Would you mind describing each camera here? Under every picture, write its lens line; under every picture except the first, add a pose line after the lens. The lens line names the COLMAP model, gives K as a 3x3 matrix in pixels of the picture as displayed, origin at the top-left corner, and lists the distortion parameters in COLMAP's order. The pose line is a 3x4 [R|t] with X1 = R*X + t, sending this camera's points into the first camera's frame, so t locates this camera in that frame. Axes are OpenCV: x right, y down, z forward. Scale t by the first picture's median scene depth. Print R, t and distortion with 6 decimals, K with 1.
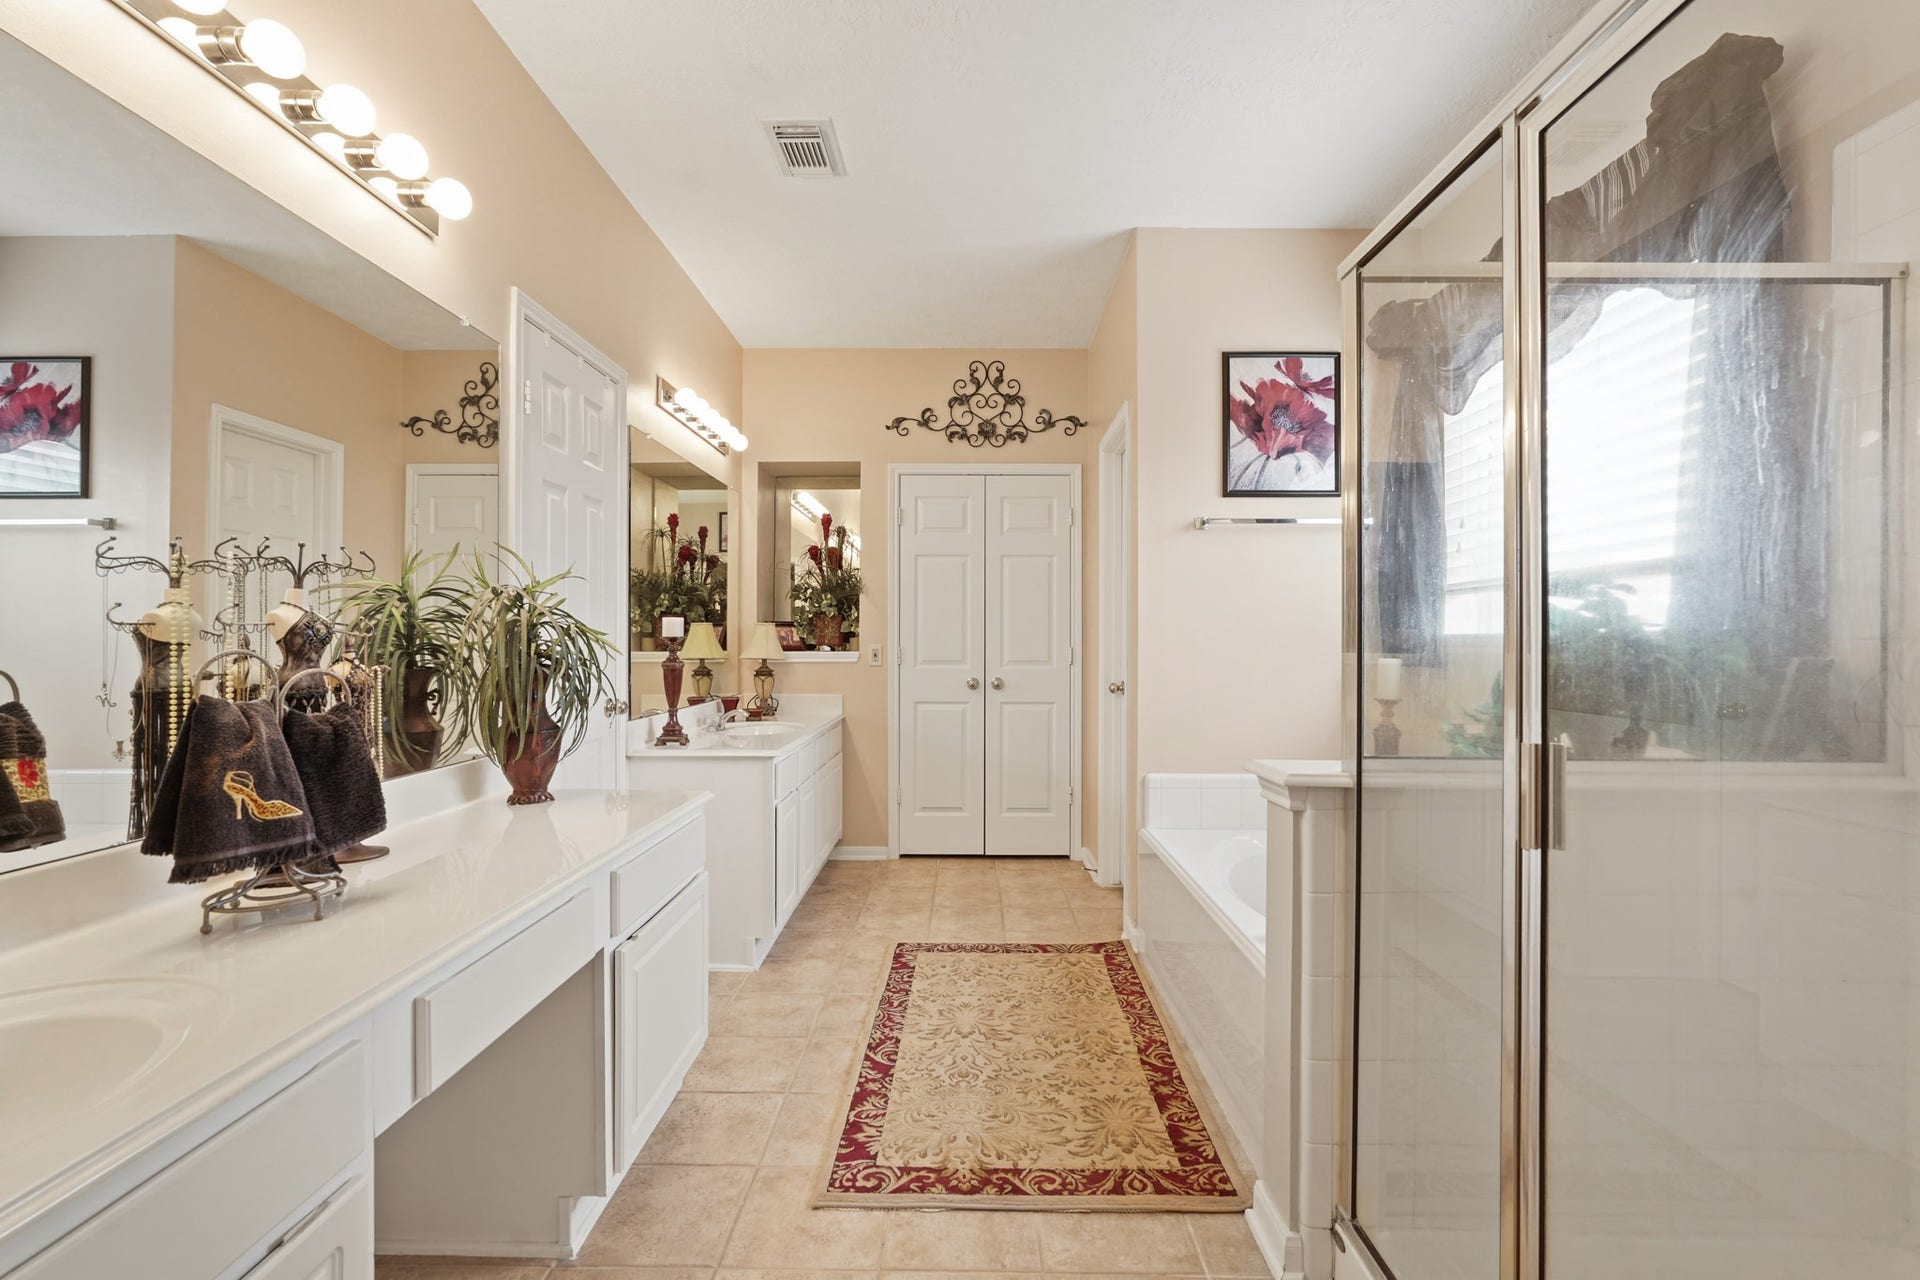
lens RADIAL K [[847.9, 0, 951.7], [0, 847.9, 637.8], [0, 0, 1]] dist [-0.016414, 0.007105]
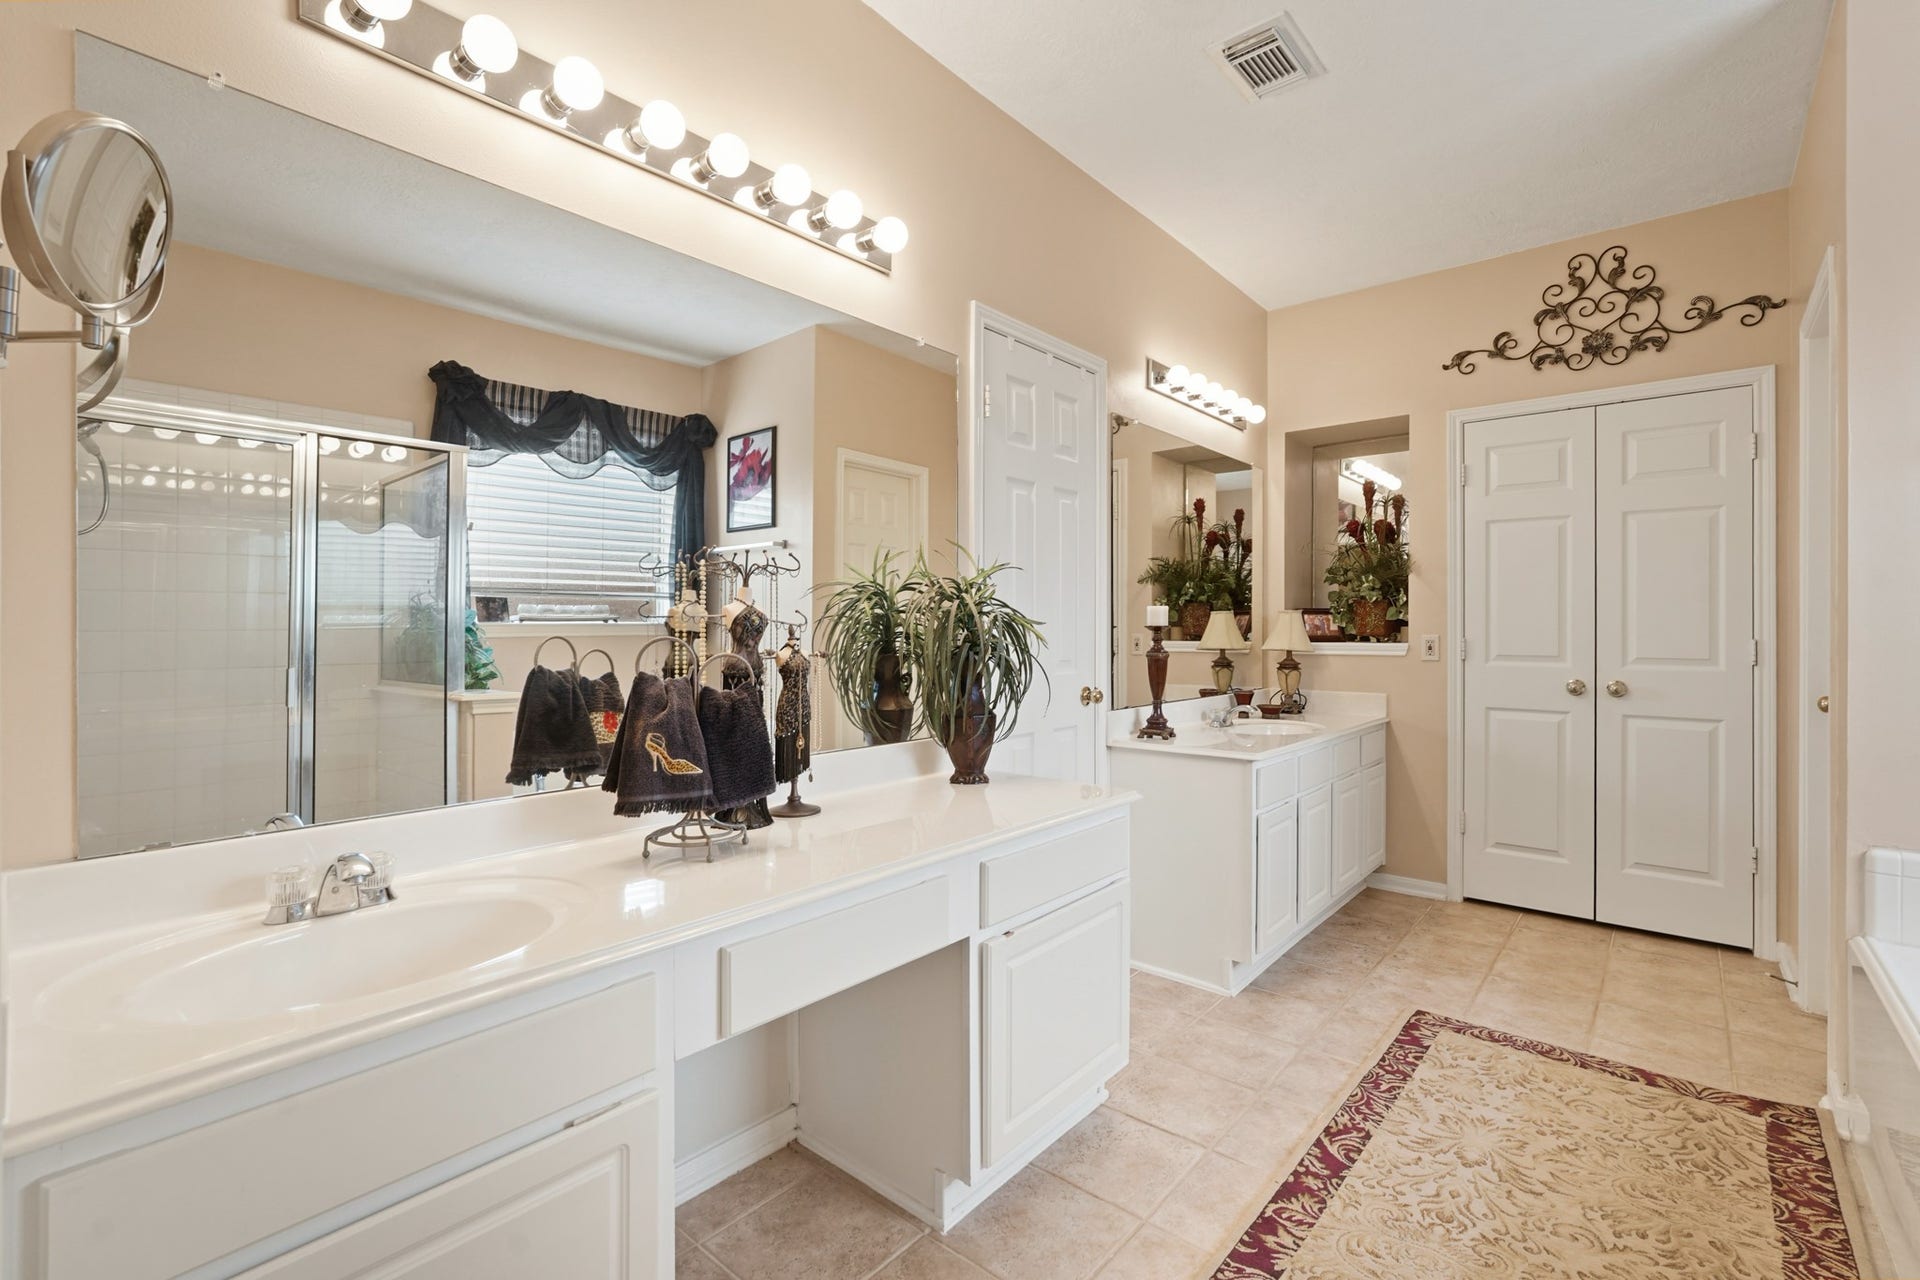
lens RADIAL K [[847.9, 0, 950.6], [0, 847.9, 625.2], [0, 0, 1]] dist [-0.016414, 0.007105]
pose [[0.768340, -0.001834, -0.640040, 0.123409], [0.000830, 0.999998, -0.001869, -0.000198], [0.640042, 0.000905, 0.768340, 0.126181]]
